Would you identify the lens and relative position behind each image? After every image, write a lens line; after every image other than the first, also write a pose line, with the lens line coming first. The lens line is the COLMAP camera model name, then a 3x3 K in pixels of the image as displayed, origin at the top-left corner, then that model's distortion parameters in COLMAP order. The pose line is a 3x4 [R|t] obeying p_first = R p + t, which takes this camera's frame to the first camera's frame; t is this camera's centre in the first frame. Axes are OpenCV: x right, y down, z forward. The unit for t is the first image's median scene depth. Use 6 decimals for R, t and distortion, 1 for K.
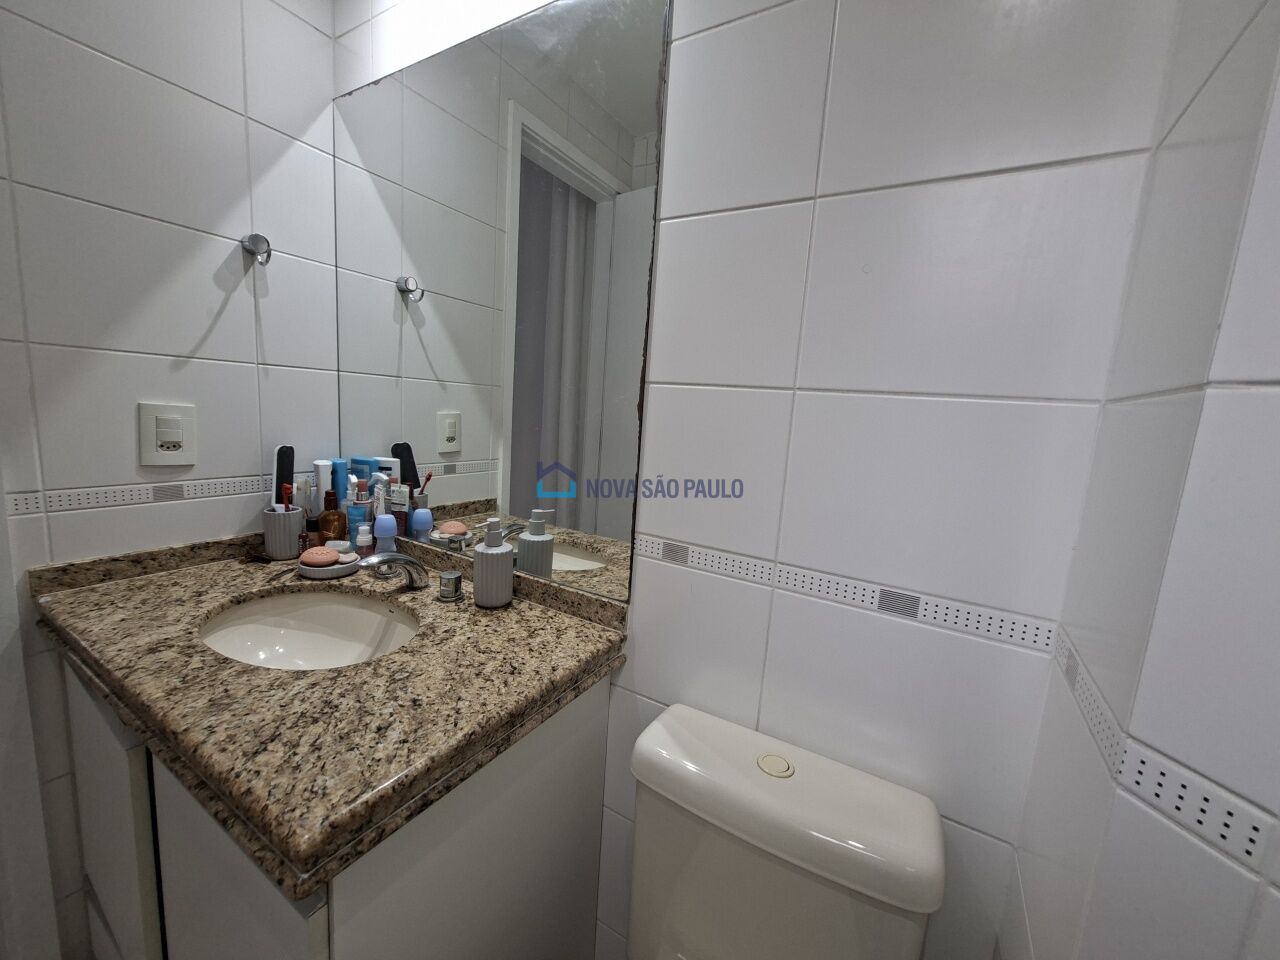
lens RADIAL K [[505.5, 0, 641.4], [0, 505.5, 484.1], [0, 0, 1]] dist [-0.002539, 0.000144]
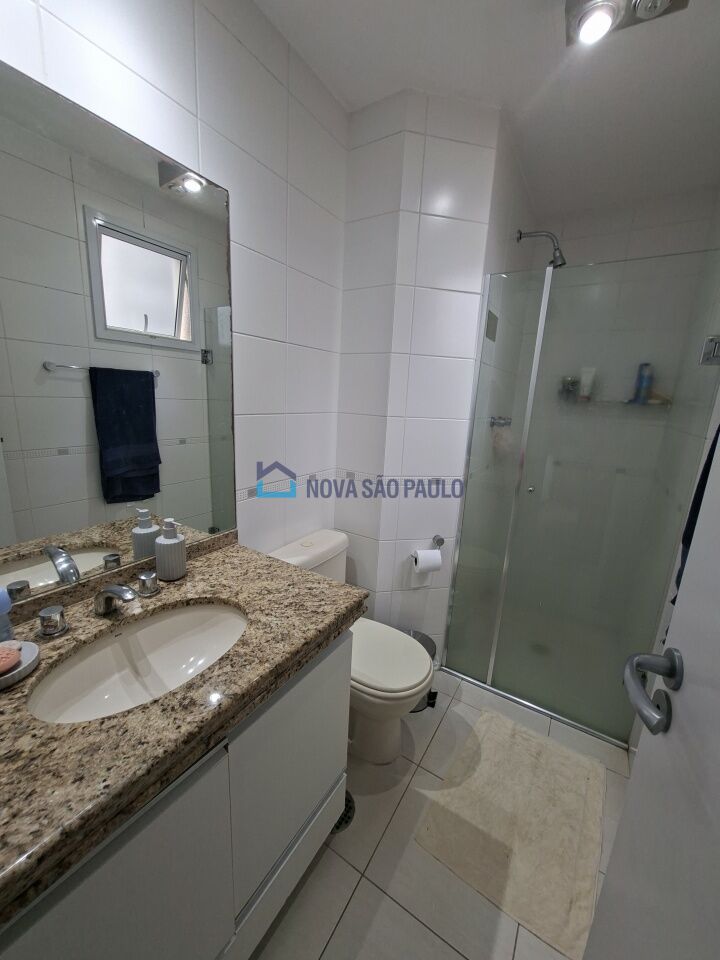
lens RADIAL K [[379.2, 0, 362.1], [0, 379.2, 480.3], [0, 0, 1]] dist [-0.002539, 0.000144]
pose [[0.022702, -0.287082, 0.957637, -1.466409], [0.097616, 0.953943, 0.283661, -0.330322], [-0.994965, 0.087041, 0.049680, 0.460237]]
